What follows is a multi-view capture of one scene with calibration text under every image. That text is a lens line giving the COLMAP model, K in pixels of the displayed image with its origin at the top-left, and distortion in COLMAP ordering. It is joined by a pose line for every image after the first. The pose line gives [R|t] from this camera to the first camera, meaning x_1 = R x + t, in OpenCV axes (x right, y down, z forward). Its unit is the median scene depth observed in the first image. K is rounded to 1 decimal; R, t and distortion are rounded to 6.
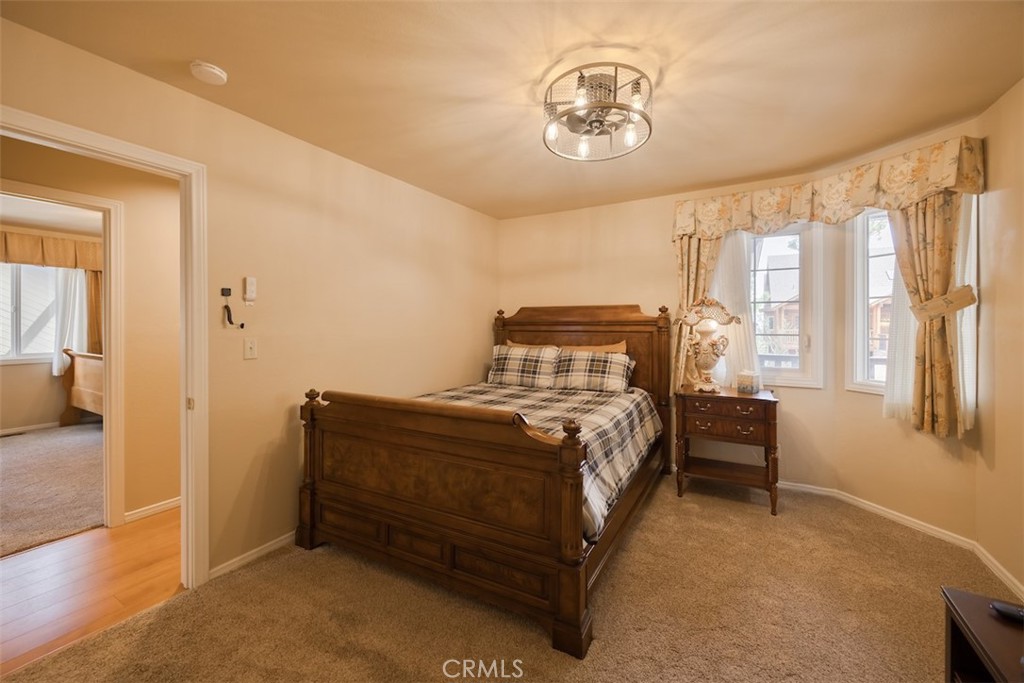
lens RADIAL K [[402.1, 0, 511.4], [0, 402.1, 334.3], [0, 0, 1]] dist [-0.001988, -0.000198]
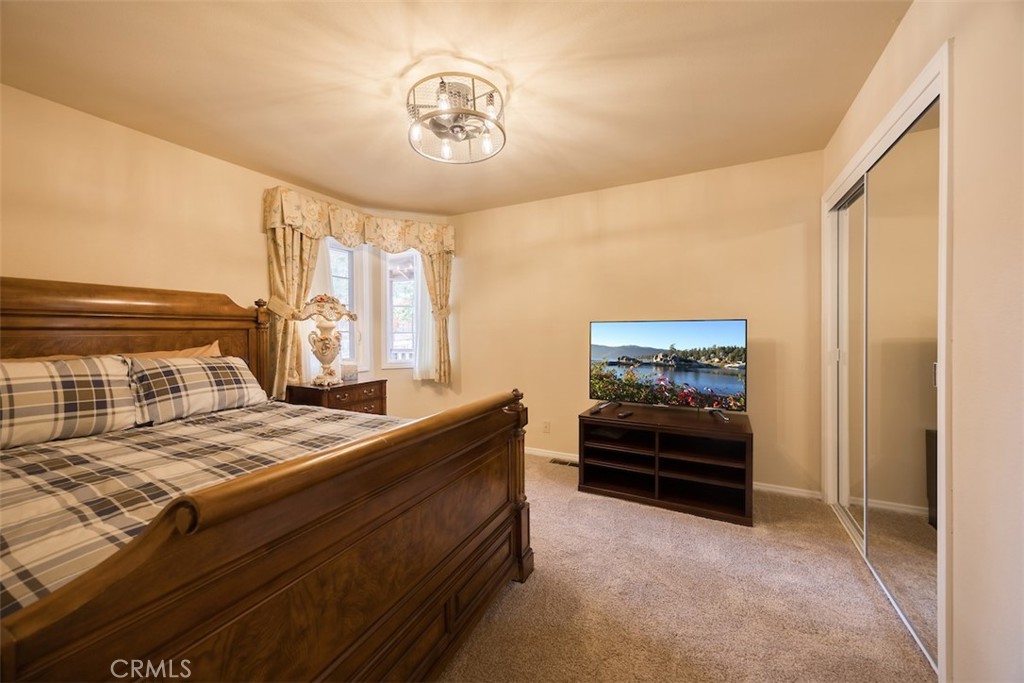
lens RADIAL K [[391.0, 0, 512.0], [0, 391.0, 341.5], [0, 0, 1]] dist [-0.001315, -0.000183]
pose [[-0.046338, -0.028498, 0.998519, -0.629225], [0.027274, 0.999184, 0.029783, 0.014261], [-0.998553, 0.028613, -0.045523, 0.640617]]
